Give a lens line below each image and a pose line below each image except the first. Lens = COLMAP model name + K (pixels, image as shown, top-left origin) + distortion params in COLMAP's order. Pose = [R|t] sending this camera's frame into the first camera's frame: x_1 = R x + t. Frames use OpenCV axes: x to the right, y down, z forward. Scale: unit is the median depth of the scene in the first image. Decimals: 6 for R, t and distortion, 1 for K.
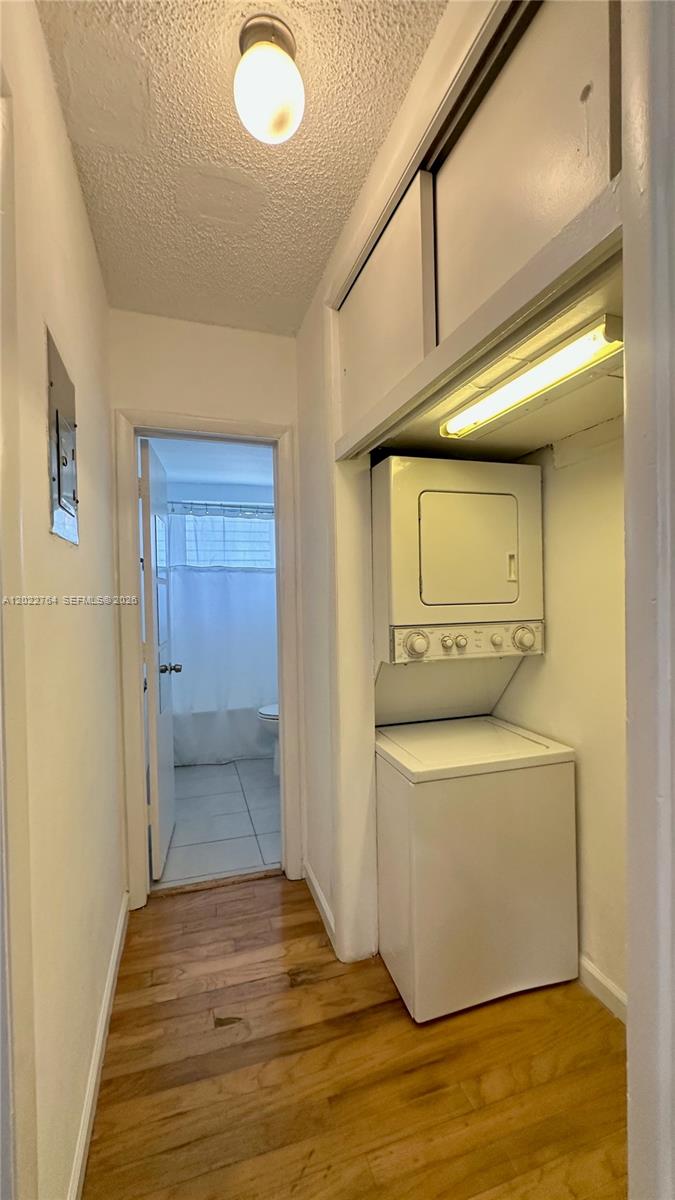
lens RADIAL K [[507.4, 0, 339.6], [0, 507.4, 601.7], [0, 0, 1]] dist [-0.001406, 0.000161]
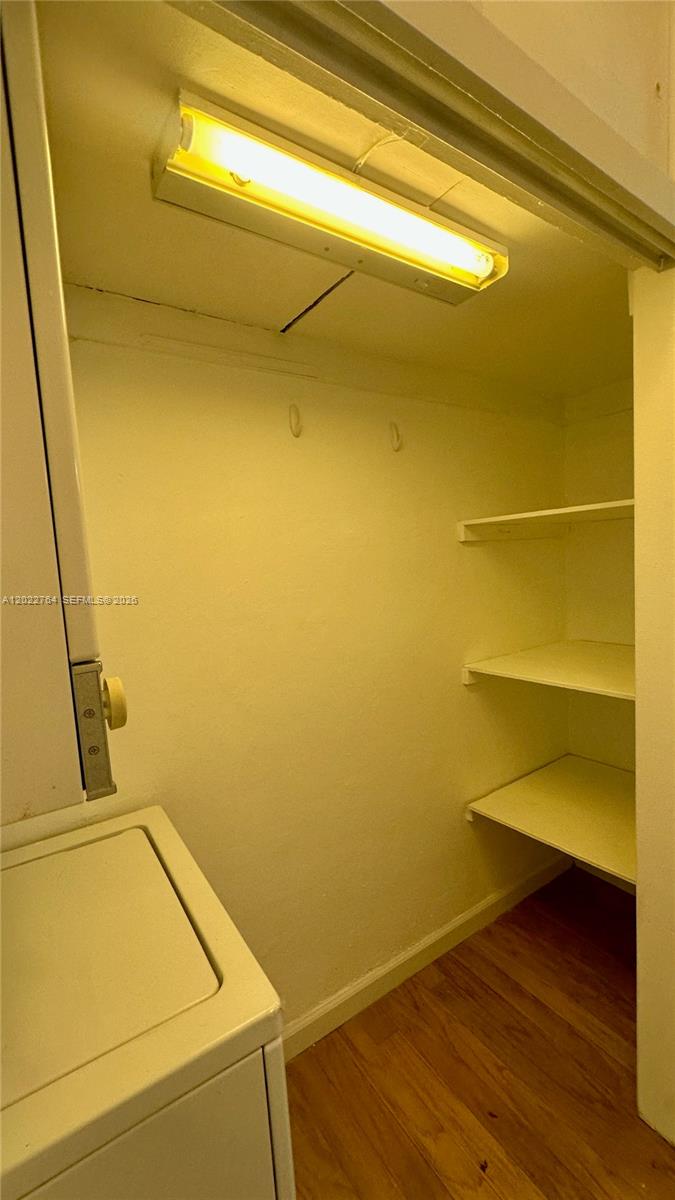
lens RADIAL K [[496.8, 0, 343.7], [0, 496.8, 604.5], [0, 0, 1]] dist [0.000256, 0.000229]
pose [[-0.294634, -0.055445, 0.954000, -0.189924], [0.078101, 0.993578, 0.081866, 0.006718], [-0.952413, 0.098629, -0.288412, 0.931007]]
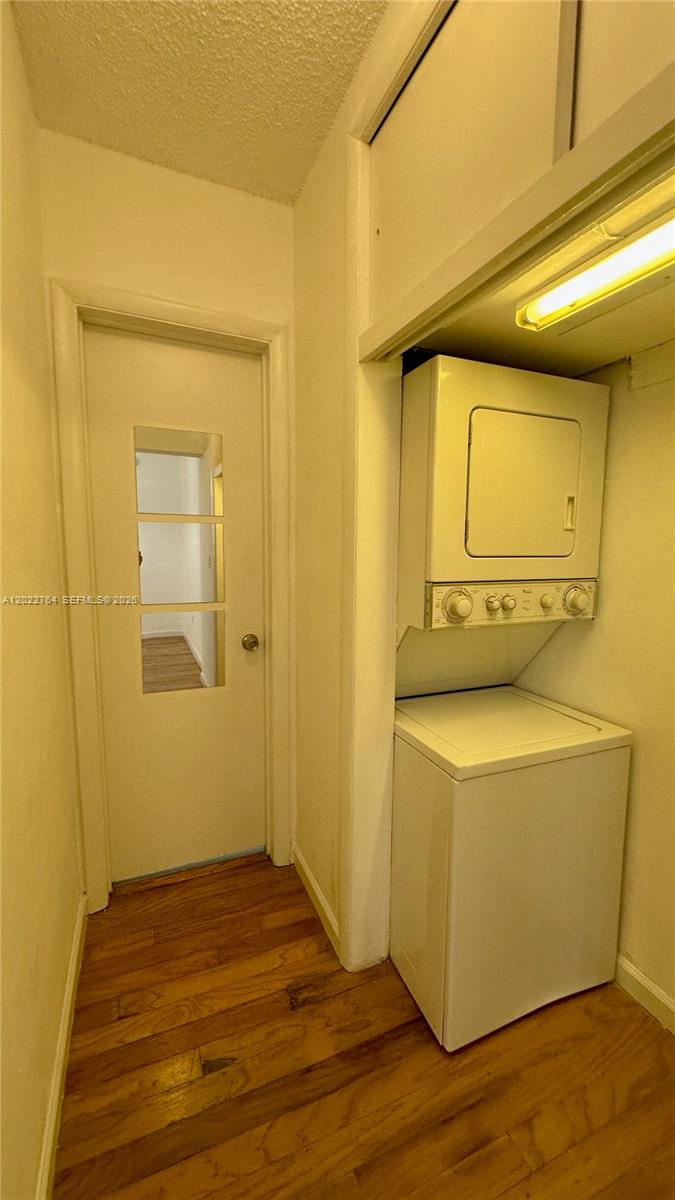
lens RADIAL K [[496.8, 0, 343.7], [0, 496.8, 604.5], [0, 0, 1]] dist [0.000256, 0.000229]
pose [[0.994887, 0.015942, 0.099731, -0.102645], [-0.025814, 0.994803, 0.098496, 0.009893], [-0.097642, -0.100567, 0.990127, 0.242757]]
